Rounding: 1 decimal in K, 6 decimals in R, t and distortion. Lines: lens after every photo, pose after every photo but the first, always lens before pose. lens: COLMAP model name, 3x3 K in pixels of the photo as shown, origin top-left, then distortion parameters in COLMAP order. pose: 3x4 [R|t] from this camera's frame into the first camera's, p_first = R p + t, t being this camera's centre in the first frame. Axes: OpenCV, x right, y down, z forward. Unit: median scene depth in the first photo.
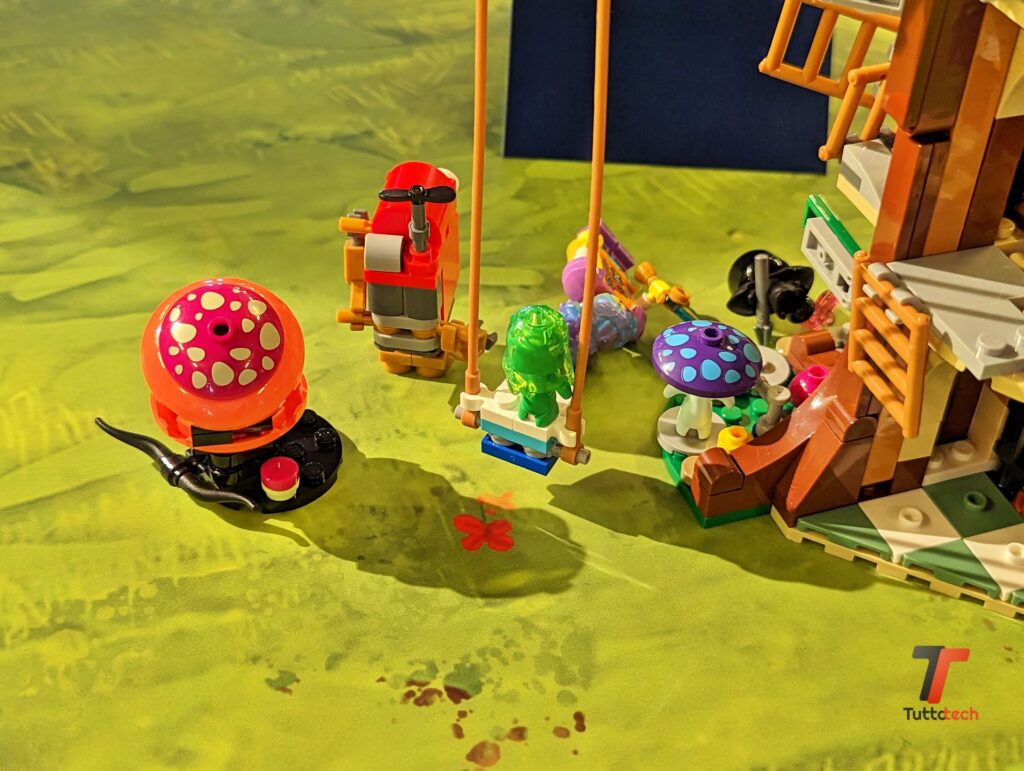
lens RADIAL K [[1526.5, 0, 512.0], [0, 1526.5, 385.5], [0, 0, 1]] dist [0.019643, -0.118487]
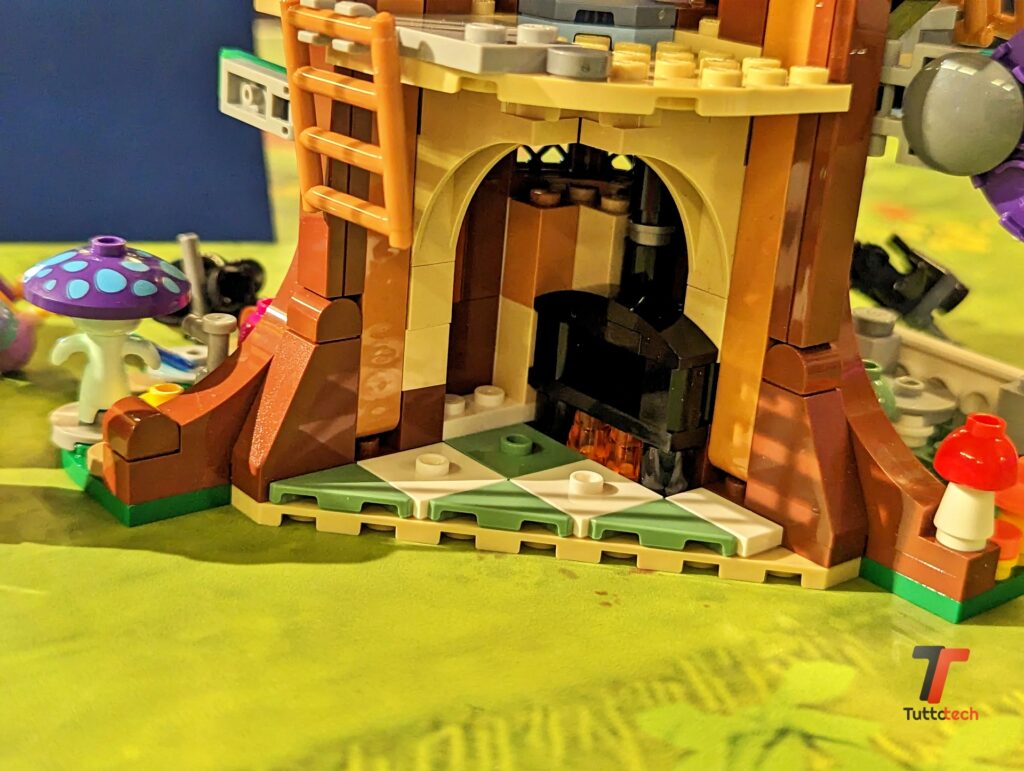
lens RADIAL K [[1526.5, 0, 512.0], [0, 1526.5, 385.5], [0, 0, 1]] dist [0.019643, -0.118487]
pose [[0.943450, -0.074898, 0.322944, 0.077210], [0.181795, 0.931497, -0.315062, 0.280065], [-0.277224, 0.355955, 0.892437, 0.371043]]
